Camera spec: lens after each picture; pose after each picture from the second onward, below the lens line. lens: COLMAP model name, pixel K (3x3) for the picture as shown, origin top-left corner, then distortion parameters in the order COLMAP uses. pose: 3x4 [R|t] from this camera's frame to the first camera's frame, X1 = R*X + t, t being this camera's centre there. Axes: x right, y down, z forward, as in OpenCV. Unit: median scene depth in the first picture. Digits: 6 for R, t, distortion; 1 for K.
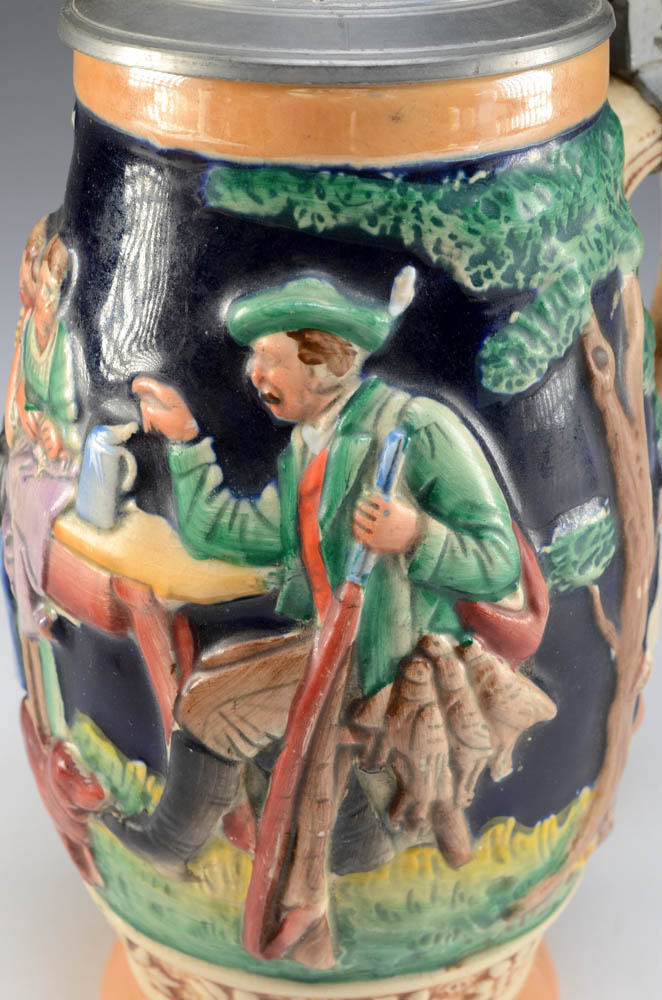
lens RADIAL K [[2231.6, 0, 331.2], [0, 2231.6, 499.0], [0, 0, 1]] dist [0.025543, 0.000000]
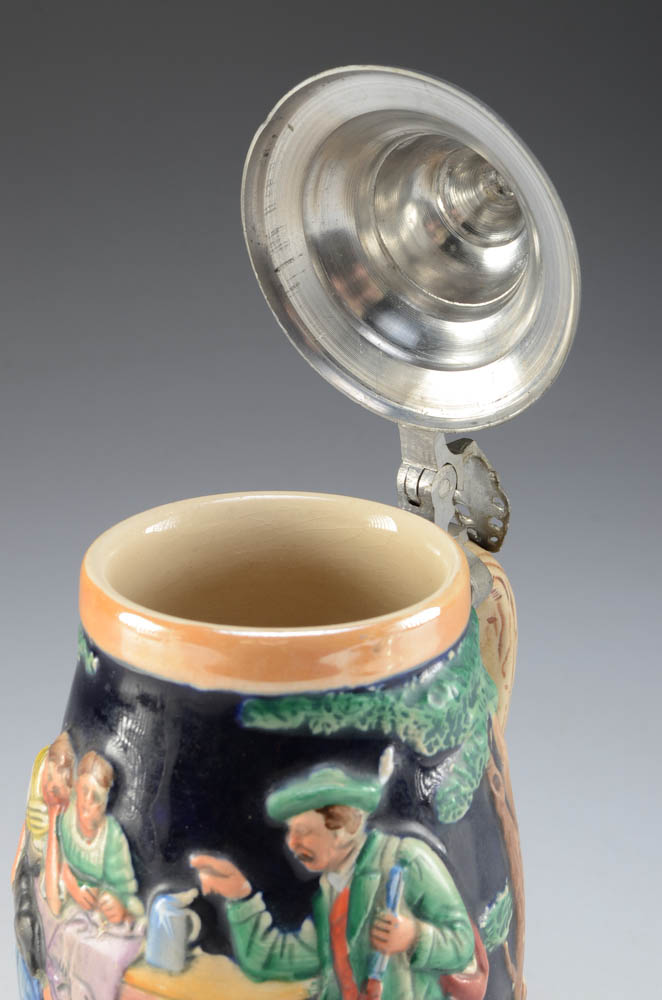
lens RADIAL K [[2231.6, 0, 331.9], [0, 2231.6, 500.0], [0, 0, 1]] dist [0.025543, 0.000000]
pose [[0.940857, -0.123990, 0.315302, -0.413431], [0.152120, 0.986147, -0.066129, -0.167207], [-0.302734, 0.110182, 0.946685, -0.328609]]
